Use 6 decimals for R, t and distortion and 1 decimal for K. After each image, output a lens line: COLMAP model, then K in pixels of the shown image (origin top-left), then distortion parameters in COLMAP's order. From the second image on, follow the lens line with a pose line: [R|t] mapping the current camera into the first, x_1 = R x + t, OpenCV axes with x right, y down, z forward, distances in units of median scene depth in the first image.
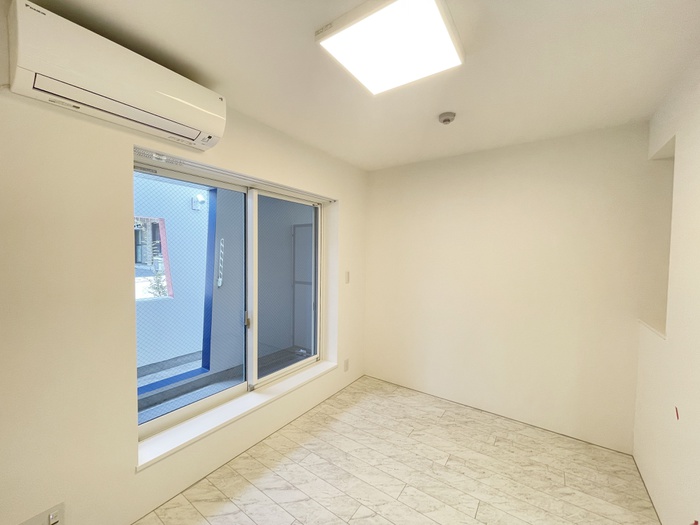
lens RADIAL K [[288.0, 0, 352.1], [0, 288.0, 265.9], [0, 0, 1]] dist [-0.003412, 0.000055]
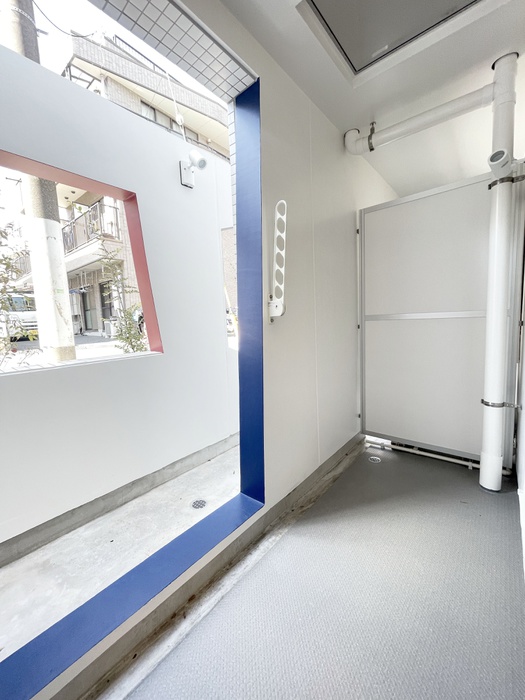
lens RADIAL K [[288.0, 0, 265.4], [0, 288.0, 346.6], [0, 0, 1]] dist [-0.003412, 0.000055]
pose [[0.994748, -0.050382, -0.089094, -0.341352], [0.055611, 0.996812, 0.057216, 0.068672], [0.085927, -0.061870, 0.994379, 0.436610]]
